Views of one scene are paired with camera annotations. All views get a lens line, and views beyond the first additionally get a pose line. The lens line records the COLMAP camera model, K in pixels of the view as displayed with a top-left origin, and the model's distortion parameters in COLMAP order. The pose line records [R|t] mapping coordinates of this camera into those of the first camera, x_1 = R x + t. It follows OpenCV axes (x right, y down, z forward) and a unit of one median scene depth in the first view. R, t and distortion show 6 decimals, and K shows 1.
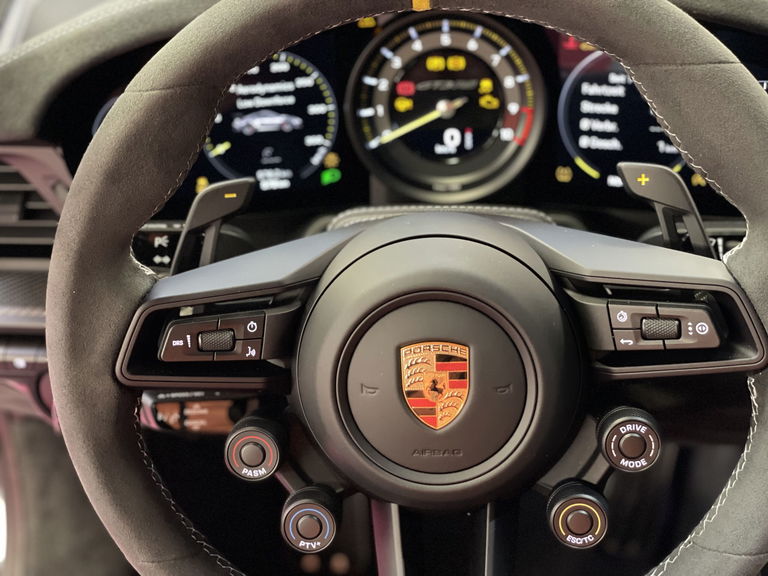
lens RADIAL K [[1130.1, 0, 384.0], [0, 1130.1, 288.0], [0, 0, 1]] dist [0.103447, 0.030024]
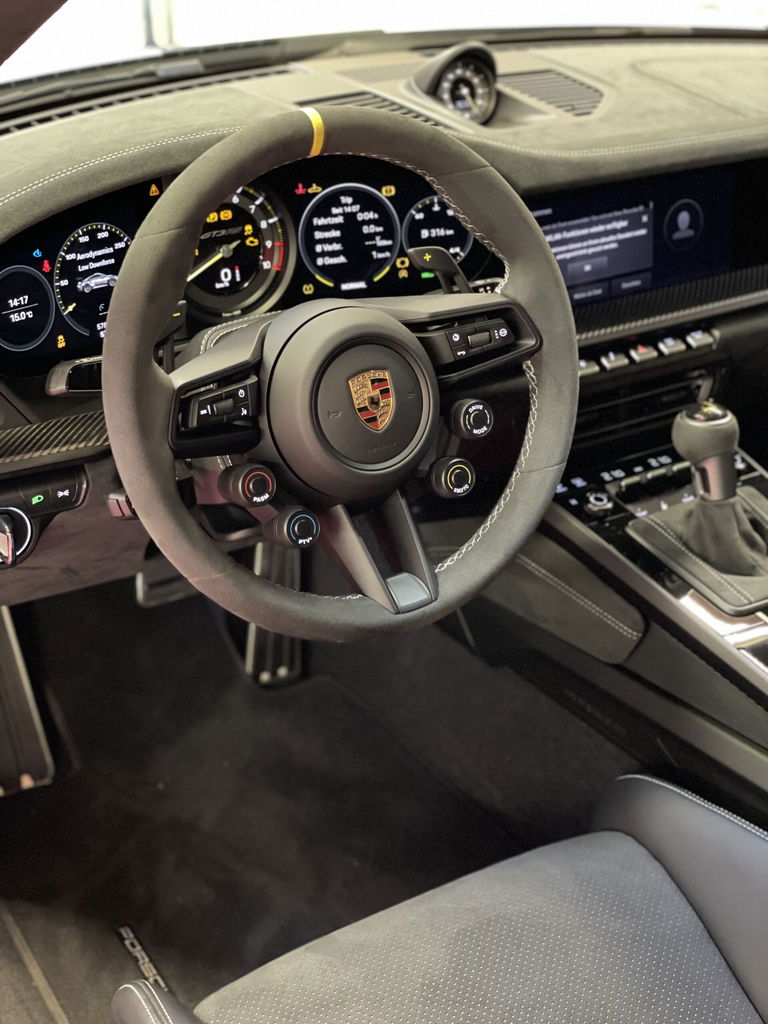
lens RADIAL K [[1506.8, 0, 384.0], [0, 1506.8, 512.0], [0, 0, 1]] dist [0.103447, 0.030024]
pose [[0.811732, -0.228059, 0.537662, -0.804130], [0.264648, 0.964299, 0.009474, 0.162792], [-0.520627, 0.134601, 0.843107, -0.516208]]
